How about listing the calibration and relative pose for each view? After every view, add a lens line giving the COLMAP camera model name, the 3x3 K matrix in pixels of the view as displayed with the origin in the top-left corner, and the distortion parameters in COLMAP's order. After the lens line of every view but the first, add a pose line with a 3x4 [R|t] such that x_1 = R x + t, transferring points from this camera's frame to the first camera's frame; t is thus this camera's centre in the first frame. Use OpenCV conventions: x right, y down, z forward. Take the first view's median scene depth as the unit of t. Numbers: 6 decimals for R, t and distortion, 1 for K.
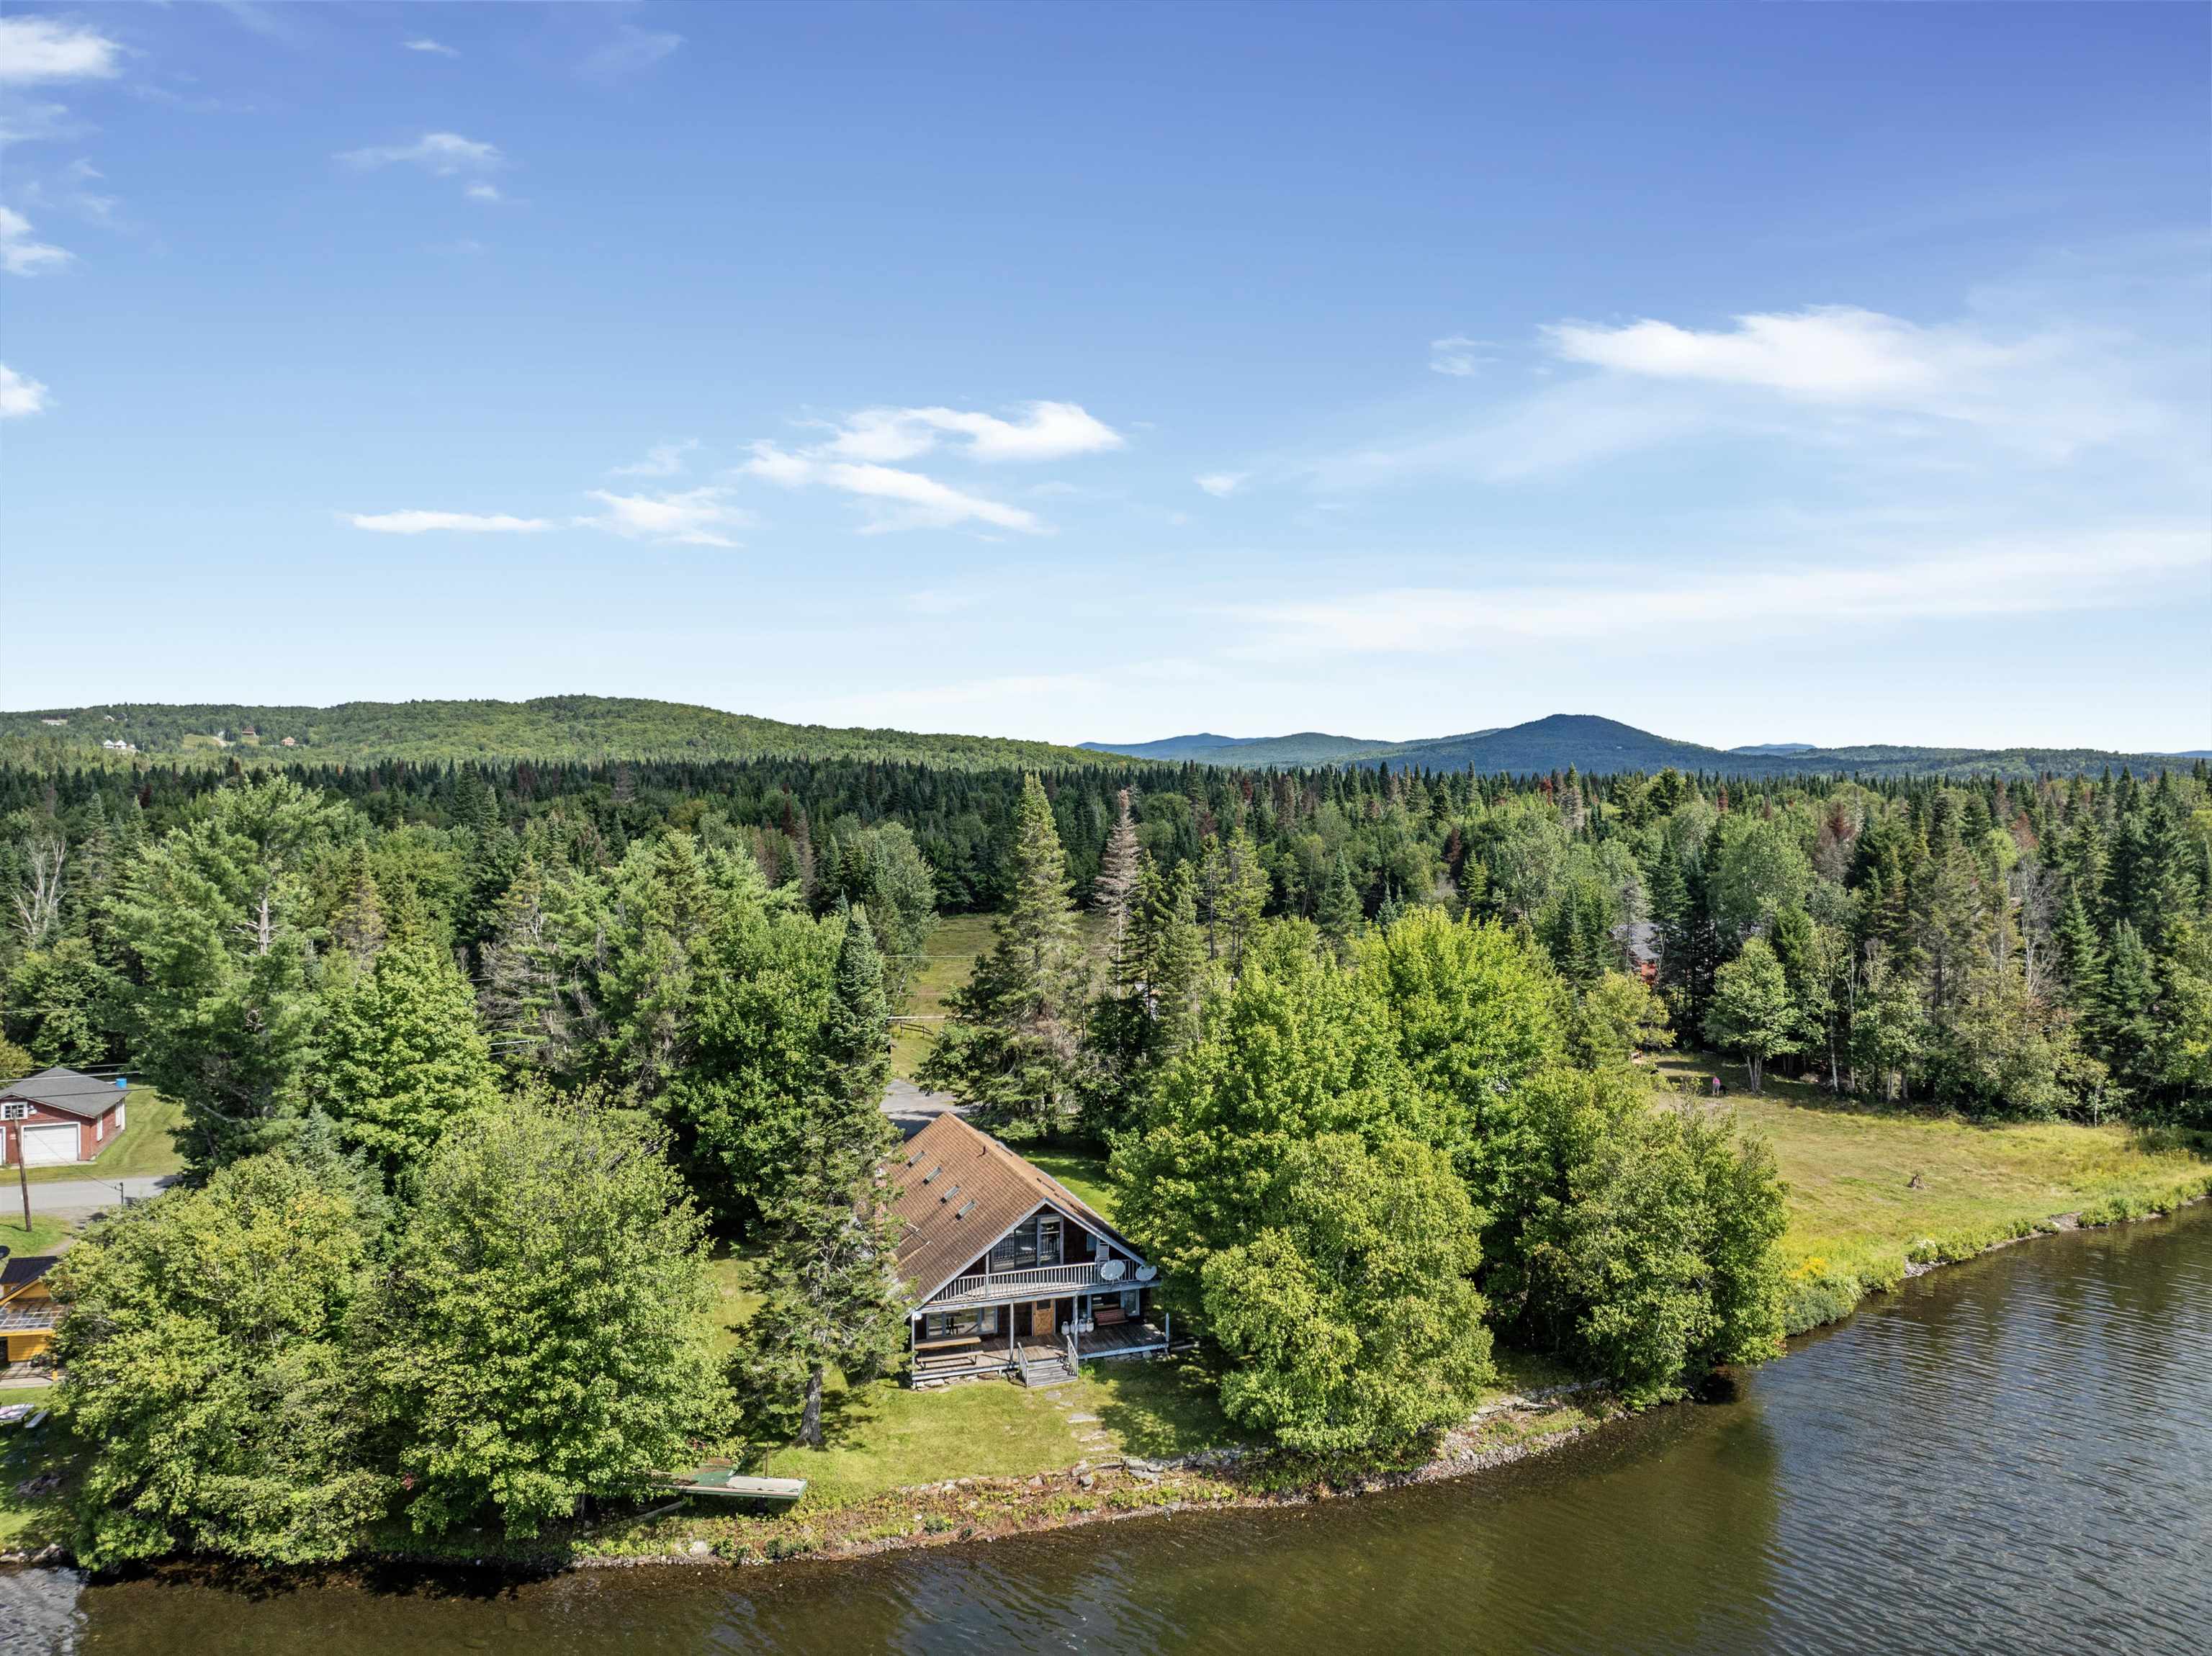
lens RADIAL K [[1570.2, 0, 1109.4], [0, 1570.2, 792.1], [0, 0, 1]] dist [-0.048155, 0.015479]
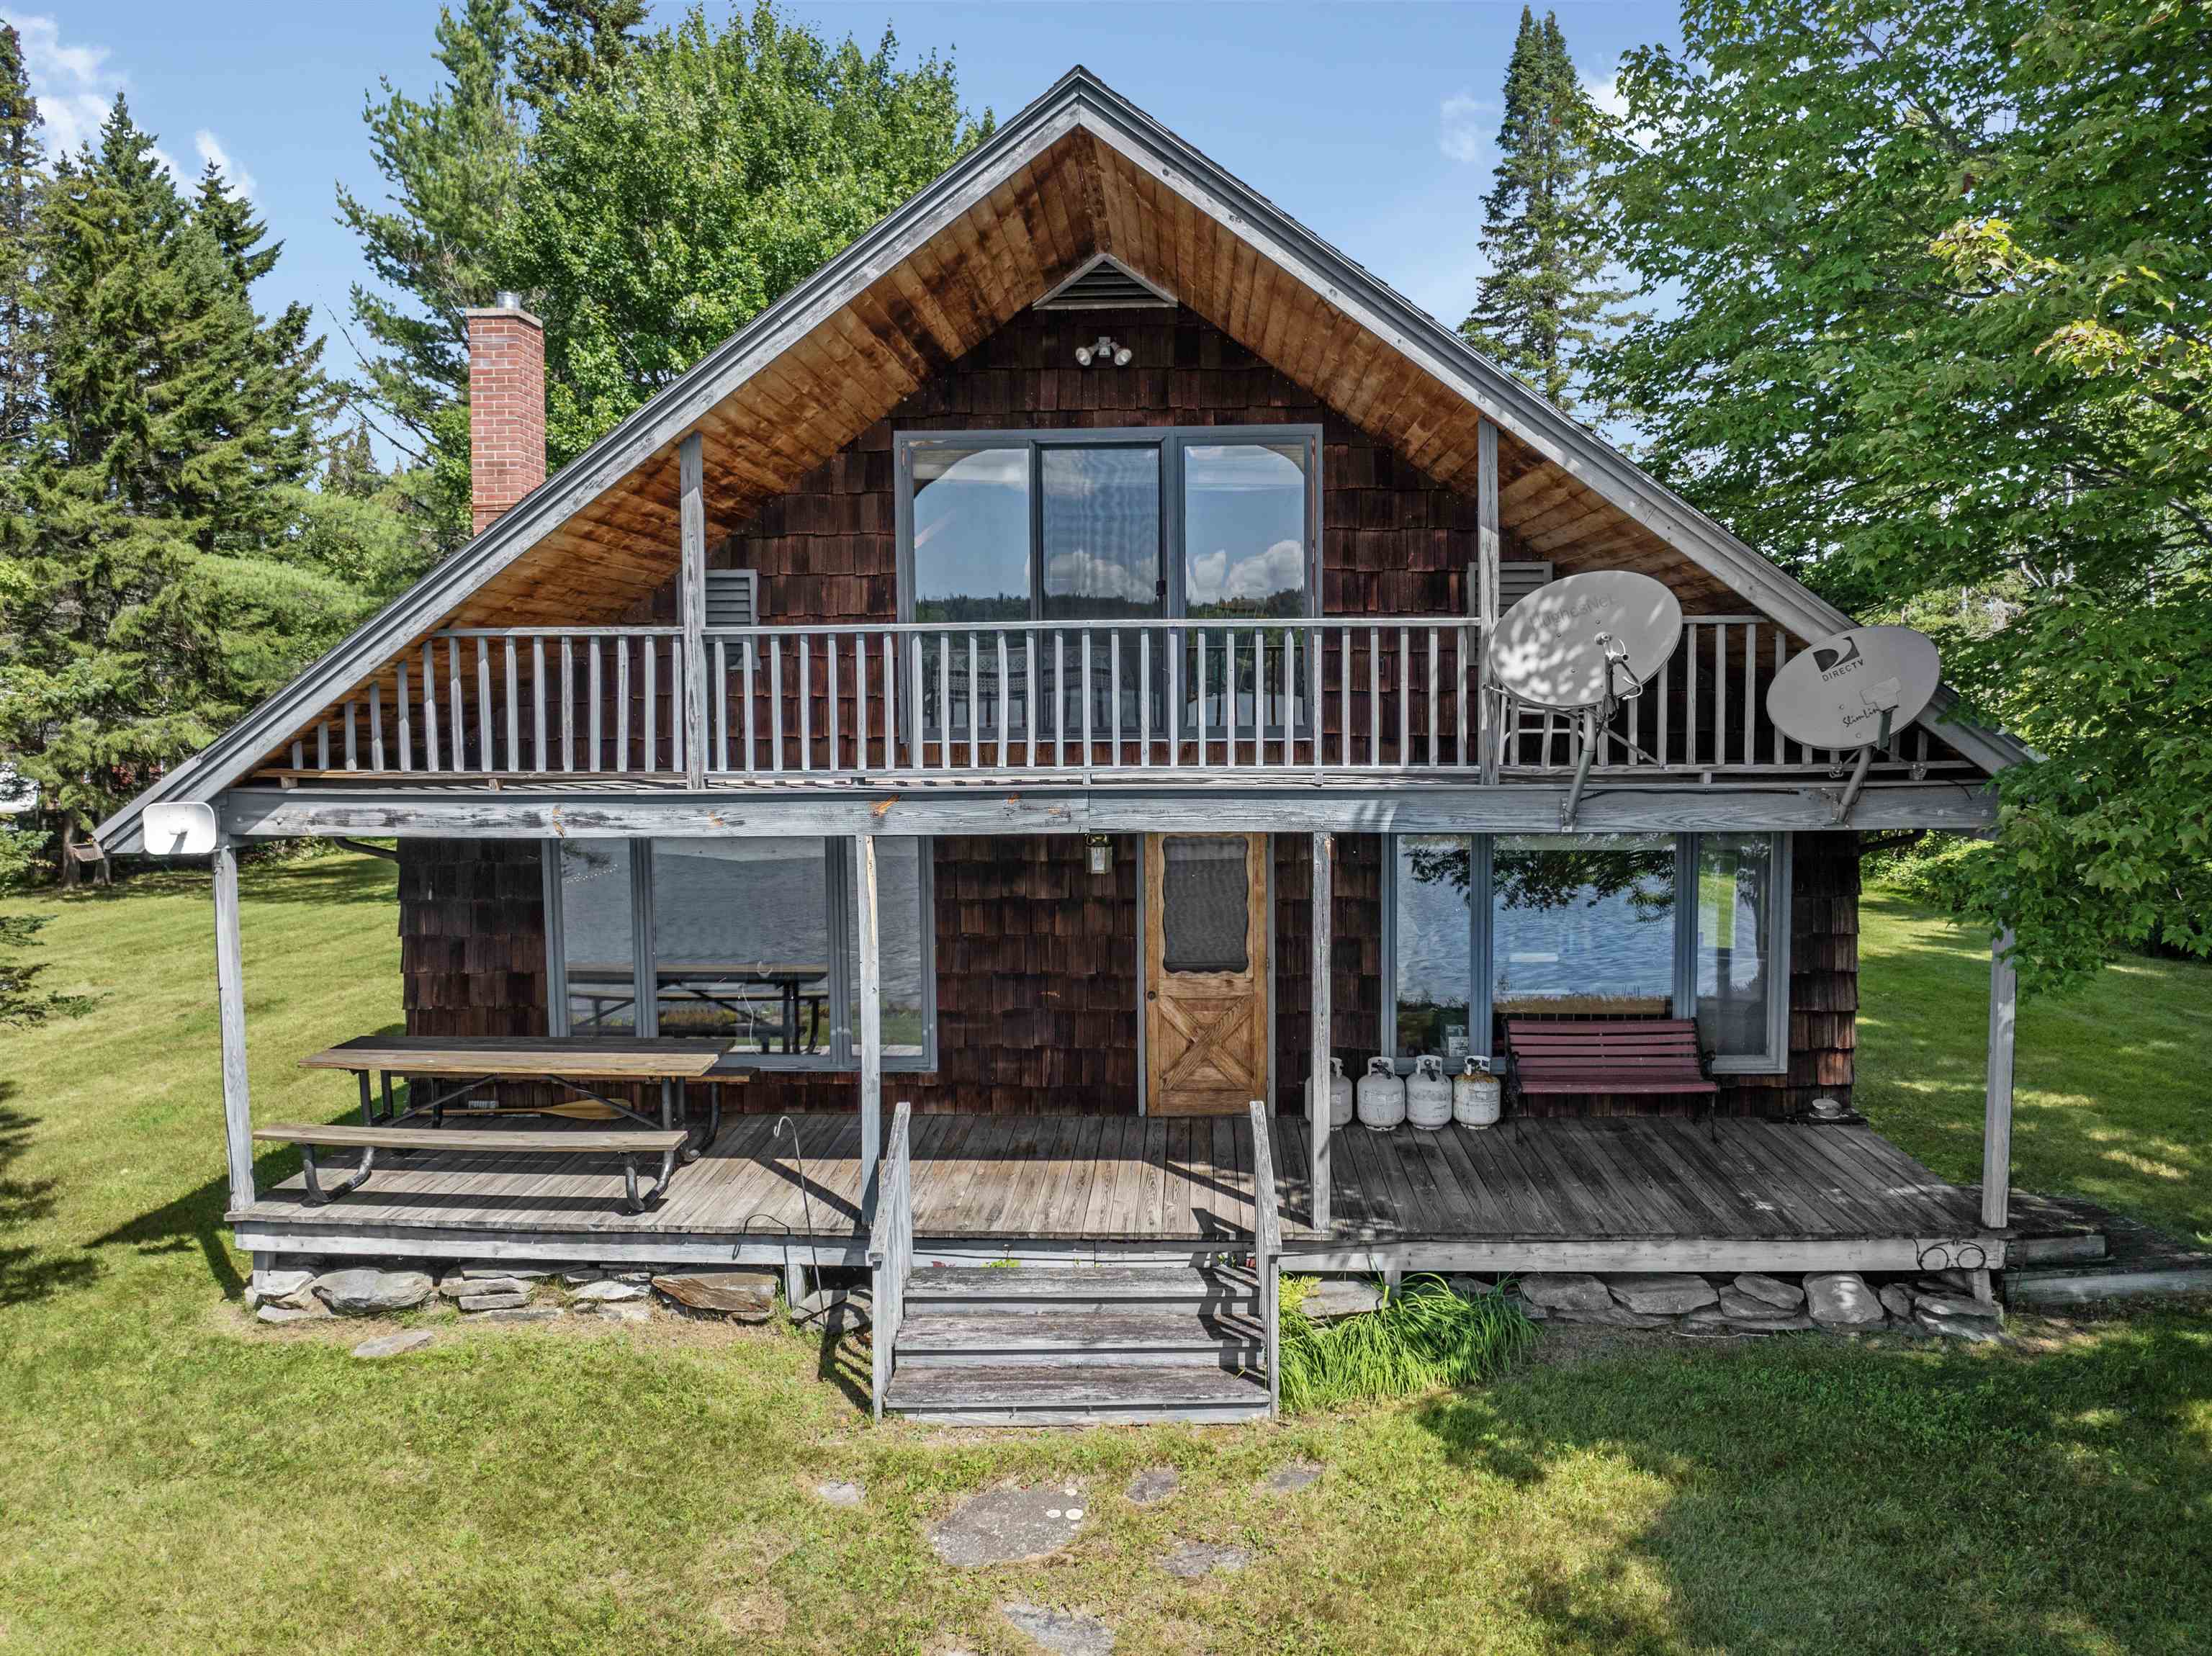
lens RADIAL K [[1570.2, 0, 1111.5], [0, 1570.2, 810.8], [0, 0, 1]] dist [-0.048155, 0.015479]
pose [[0.925163, 0.017837, -0.379150, 0.016049], [0.004370, 0.998328, 0.057630, 0.325096], [0.379544, -0.054974, 0.923539, 0.895292]]
